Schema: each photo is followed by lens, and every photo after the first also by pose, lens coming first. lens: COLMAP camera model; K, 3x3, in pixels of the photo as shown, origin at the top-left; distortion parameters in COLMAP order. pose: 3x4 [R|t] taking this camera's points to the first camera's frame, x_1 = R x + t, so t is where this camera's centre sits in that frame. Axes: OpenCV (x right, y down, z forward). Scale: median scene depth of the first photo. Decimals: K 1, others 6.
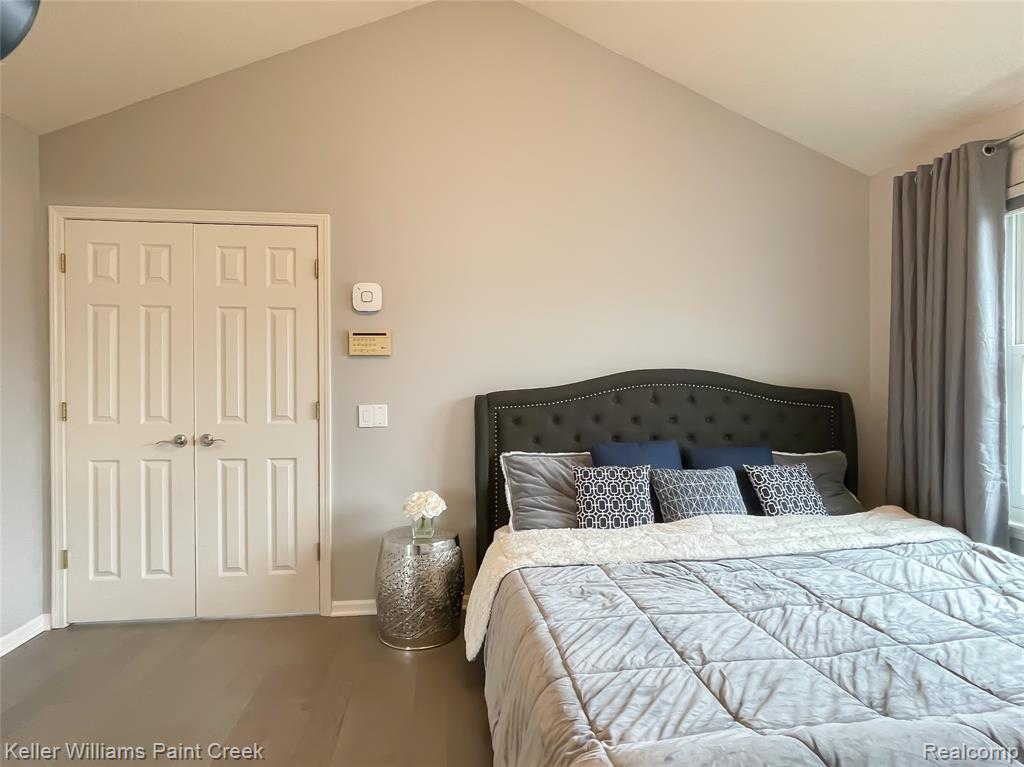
lens RADIAL K [[593.5, 0, 510.8], [0, 593.5, 382.9], [0, 0, 1]] dist [0.020430, 0.004997]
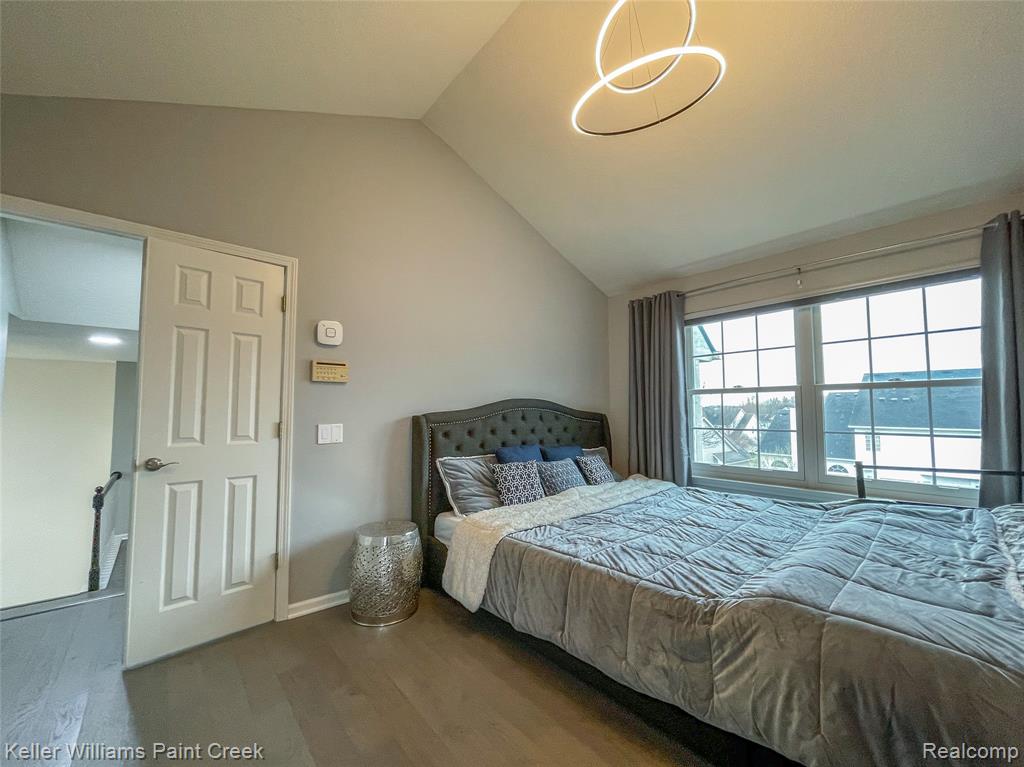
lens RADIAL K [[433.3, 0, 516.6], [0, 433.3, 387.5], [0, 0, 1]] dist [0.016660, 0.000315]
pose [[0.822520, 0.033121, 0.567771, -0.448826], [-0.000464, 0.998342, -0.057566, 0.014175], [-0.568736, 0.047086, 0.821171, 0.090493]]
